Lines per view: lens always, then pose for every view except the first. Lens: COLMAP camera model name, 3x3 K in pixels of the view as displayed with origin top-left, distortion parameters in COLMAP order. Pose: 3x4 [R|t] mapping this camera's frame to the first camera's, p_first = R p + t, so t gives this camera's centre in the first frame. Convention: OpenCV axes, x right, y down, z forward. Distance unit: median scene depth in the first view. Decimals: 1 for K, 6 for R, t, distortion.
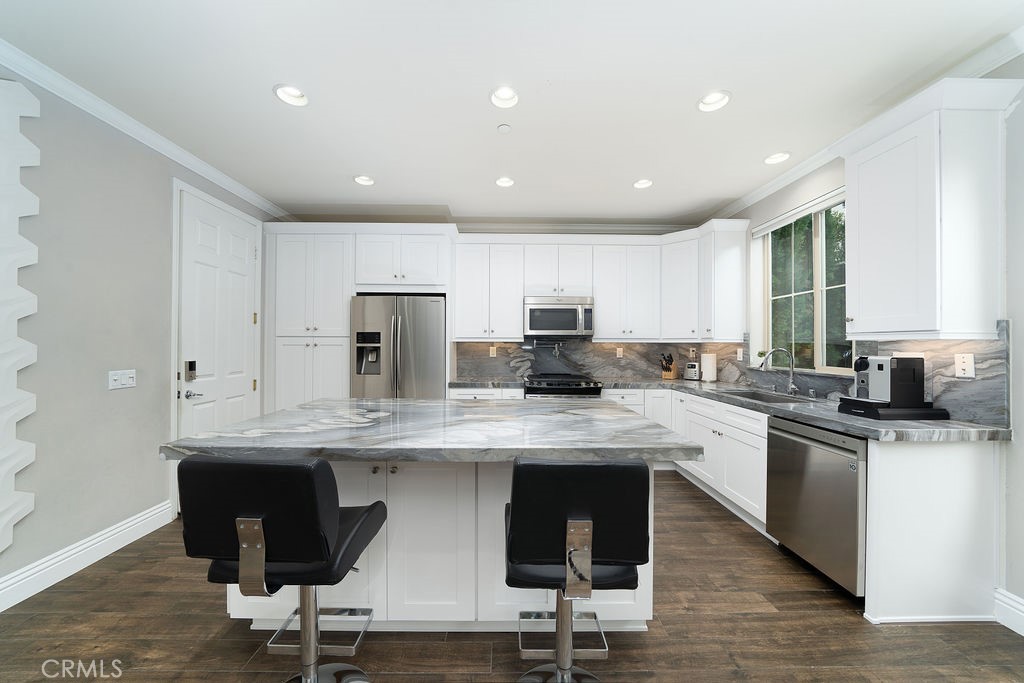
lens RADIAL K [[357.4, 0, 512.8], [0, 357.4, 346.5], [0, 0, 1]] dist [-0.001699, -0.000050]
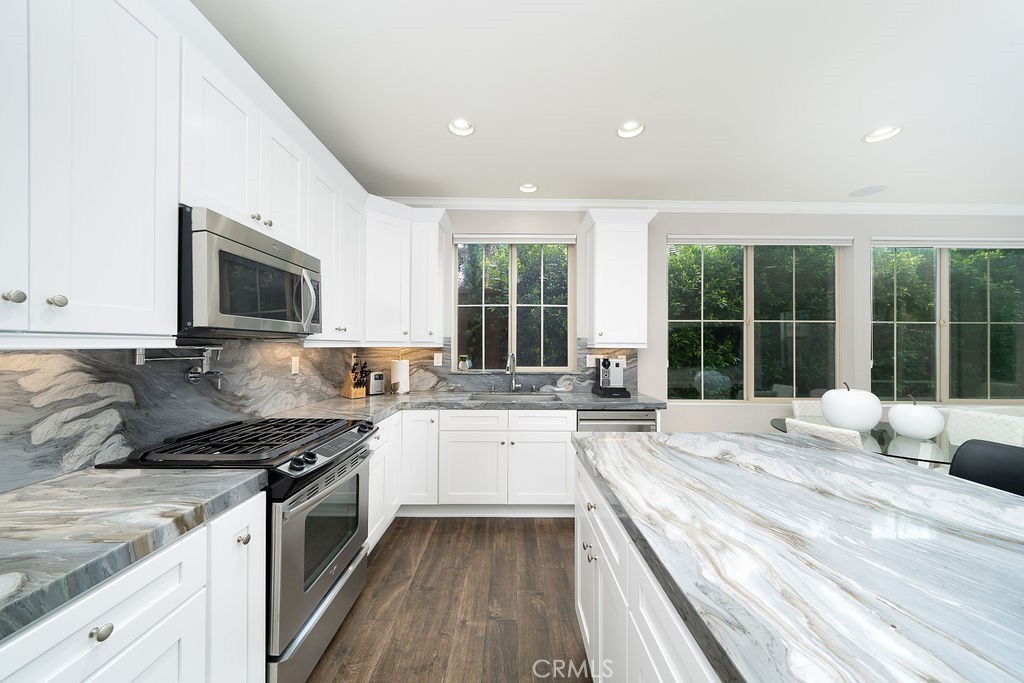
lens RADIAL K [[350.1, 0, 509.0], [0, 350.1, 342.2], [0, 0, 1]] dist [0.000523, -0.000033]
pose [[0.022188, 0.005778, 0.999737, -0.380334], [-0.002043, 0.999981, -0.005734, -0.024695], [-0.999752, -0.001916, 0.022199, 1.014866]]
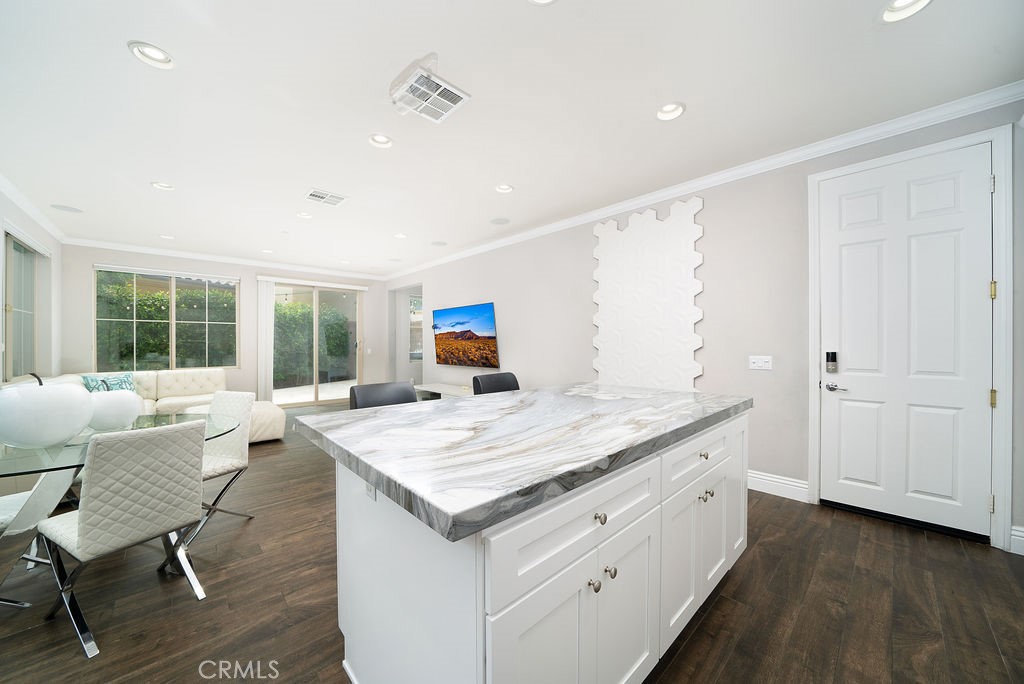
lens RADIAL K [[360.4, 0, 512.0], [0, 360.4, 342.0], [0, 0, 1]] dist [-0.033135, 0.000045]
pose [[-0.735229, -0.002081, -0.677816, 0.346243], [-0.005083, 0.999984, 0.002444, 0.016990], [0.677800, 0.005242, -0.735228, 1.105294]]
